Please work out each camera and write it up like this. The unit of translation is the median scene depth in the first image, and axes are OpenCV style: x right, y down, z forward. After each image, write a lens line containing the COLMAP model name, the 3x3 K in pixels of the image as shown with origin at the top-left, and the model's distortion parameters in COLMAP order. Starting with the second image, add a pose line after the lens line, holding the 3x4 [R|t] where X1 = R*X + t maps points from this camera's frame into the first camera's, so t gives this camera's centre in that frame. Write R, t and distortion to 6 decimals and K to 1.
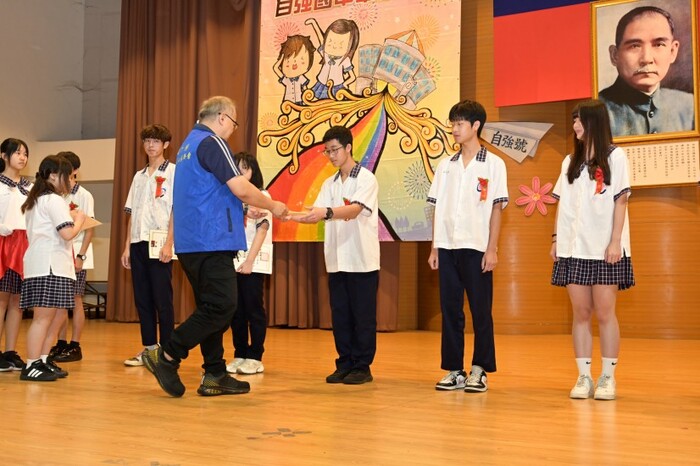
lens RADIAL K [[885.7, 0, 351.5], [0, 885.7, 227.9], [0, 0, 1]] dist [-0.001694, 0.000000]
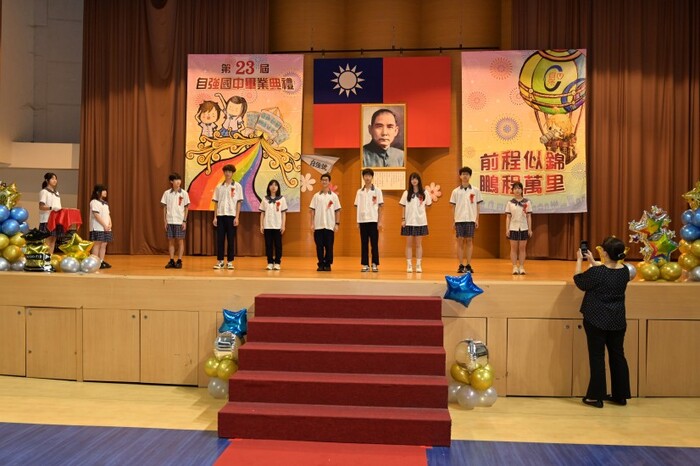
lens RADIAL K [[624.5, 0, 353.0], [0, 624.5, 238.2], [0, 0, 1]] dist [-0.022285, 0.035539]
pose [[0.905335, 0.000201, 0.424697, -0.368311], [-0.032121, 0.997168, 0.068002, -0.027744], [-0.423481, -0.075207, 0.902778, -0.369091]]
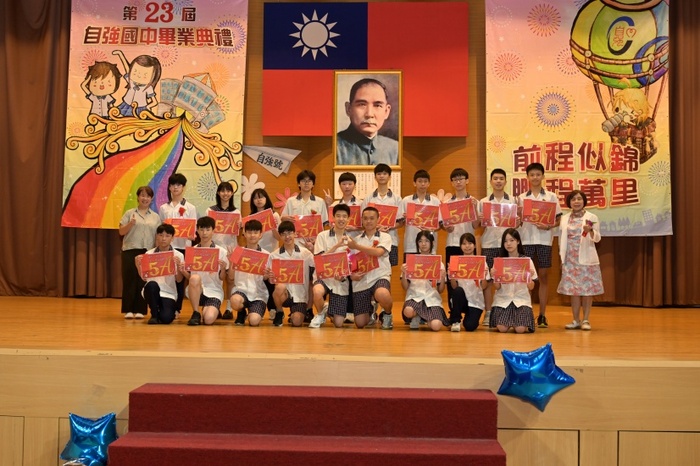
lens RADIAL K [[844.1, 0, 358.3], [0, 844.1, 234.5], [0, 0, 1]] dist [-0.013103, 0.000000]
pose [[0.884939, 0.024853, 0.465043, -0.305091], [-0.040763, 0.998876, 0.024187, -0.020207], [-0.463919, -0.040361, 0.884958, -0.230042]]
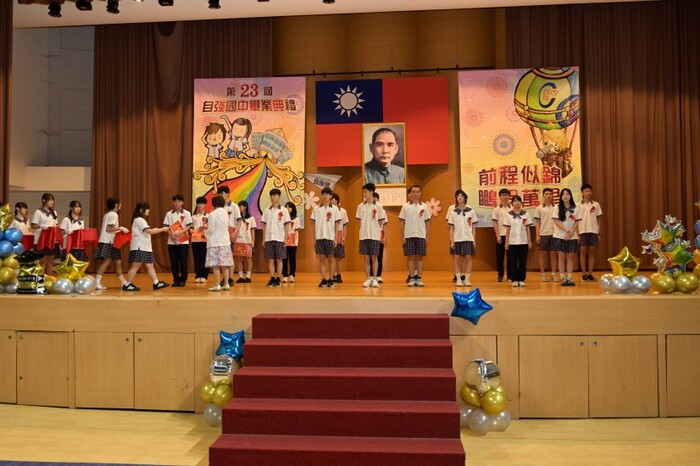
lens RADIAL K [[584.4, 0, 354.7], [0, 584.4, 233.3], [0, 0, 1]] dist [-0.021171, 0.019068]
pose [[0.907026, -0.000676, 0.421075, -0.343198], [-0.015121, 0.999301, 0.034176, -0.024857], [-0.420804, -0.037365, 0.906382, -0.320631]]
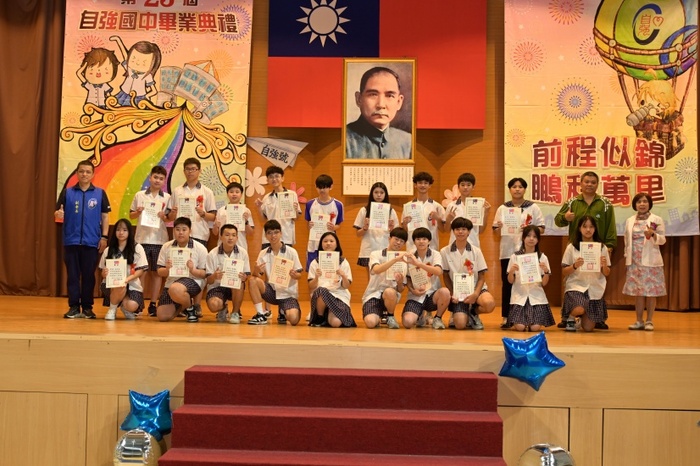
lens RADIAL K [[984.4, 0, 359.5], [0, 984.4, 233.2], [0, 0, 1]] dist [-0.019569, 0.000000]
pose [[0.885986, 0.028694, 0.462823, -0.372718], [-0.047070, 0.998493, 0.028203, -0.027125], [-0.461317, -0.046773, 0.886002, -0.339243]]
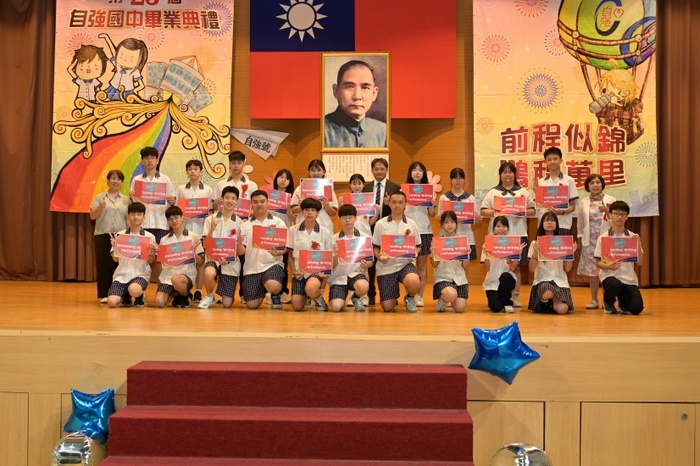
lens RADIAL K [[865.5, 0, 354.1], [0, 865.5, 242.3], [0, 0, 1]] dist [-0.017341, 0.000000]
pose [[0.883035, 0.004554, 0.469285, -0.316900], [-0.034523, 0.997874, 0.055278, -0.024066], [-0.468036, -0.065013, 0.881315, -0.264058]]
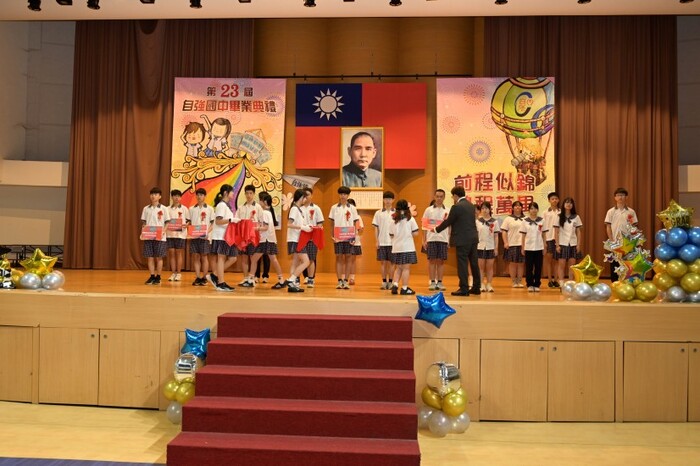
lens RADIAL K [[578.2, 0, 350.9], [0, 578.2, 234.9], [0, 0, 1]] dist [-0.010998, 0.001465]
pose [[0.895447, 0.021559, 0.444646, -0.333618], [-0.040133, 0.998669, 0.032399, -0.025117], [-0.443355, -0.046856, 0.895120, -0.326014]]
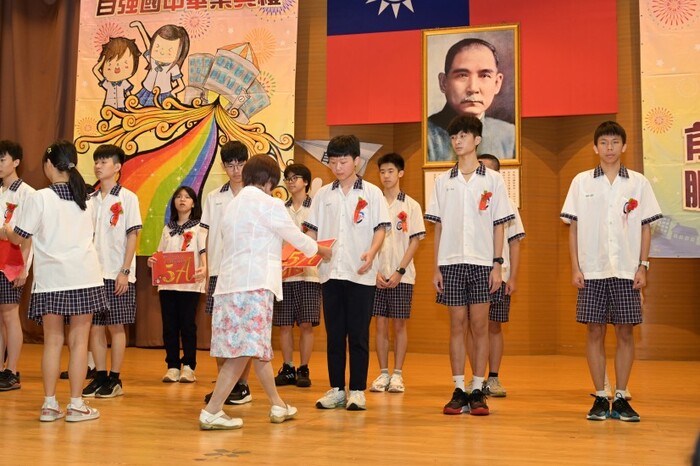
lens RADIAL K [[939.8, 0, 350.3], [0, 939.8, 237.9], [0, 0, 1]] dist [-0.020747, 0.000000]
pose [[0.966872, 0.023133, 0.254211, -0.077828], [-0.023876, 0.999715, -0.000161, -0.009117], [-0.254142, -0.005914, 0.967149, -0.036640]]
